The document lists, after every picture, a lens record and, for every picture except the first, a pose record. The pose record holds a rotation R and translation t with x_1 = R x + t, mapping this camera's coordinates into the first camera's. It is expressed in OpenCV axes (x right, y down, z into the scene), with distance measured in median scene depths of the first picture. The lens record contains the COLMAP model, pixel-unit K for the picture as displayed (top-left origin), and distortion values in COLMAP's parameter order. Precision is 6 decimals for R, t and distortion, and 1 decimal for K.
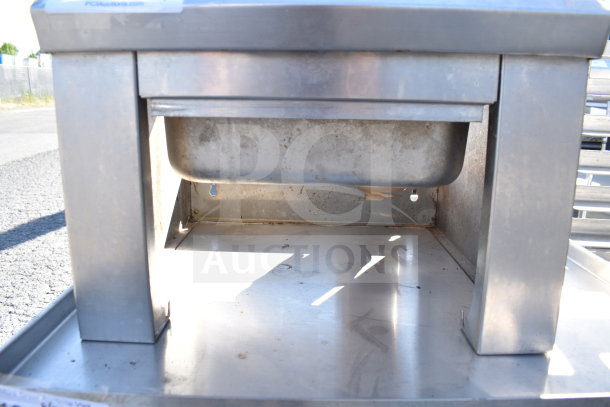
lens RADIAL K [[470.3, 0, 301.0], [0, 470.3, 202.3], [0, 0, 1]] dist [-0.094608, 0.017468]
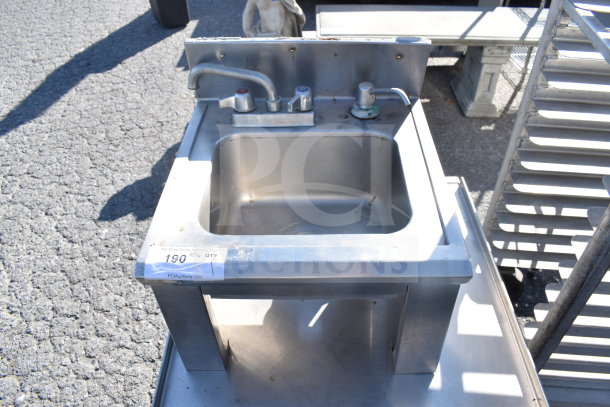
lens RADIAL K [[470.3, 0, 306.3], [0, 470.3, 201.7], [0, 0, 1]] dist [-0.094608, 0.017468]
pose [[0.999098, -0.035234, -0.023703, 0.019520], [0.042263, 0.879350, 0.474297, -0.273102], [0.004132, -0.474871, 0.880046, -0.080184]]
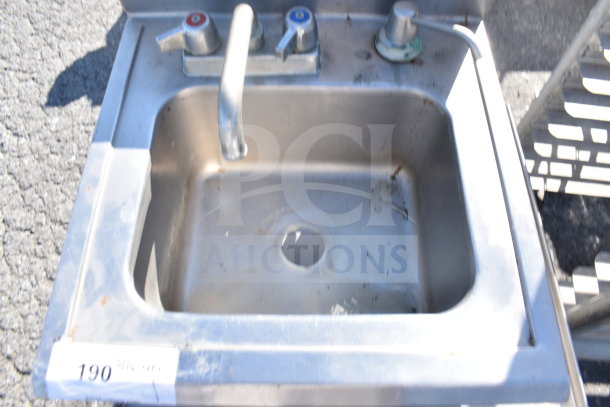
lens RADIAL K [[470.3, 0, 305.1], [0, 470.3, 199.9], [0, 0, 1]] dist [-0.094608, 0.017468]
pose [[0.999773, -0.021269, -0.001055, 0.010763], [0.014930, 0.664750, 0.746917, -0.280131], [-0.015185, -0.746763, 0.664916, 0.108897]]
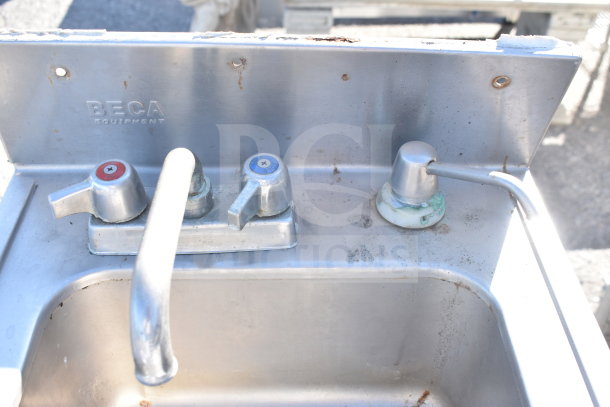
lens RADIAL K [[657.0, 0, 305.4], [0, 657.0, 200.8], [0, 0, 1]] dist [-0.068015, 0.000000]
pose [[0.998417, -0.035902, 0.043305, 0.013950], [0.011828, 0.886621, 0.462345, -0.259441], [-0.054994, -0.461101, 0.885642, 0.128172]]
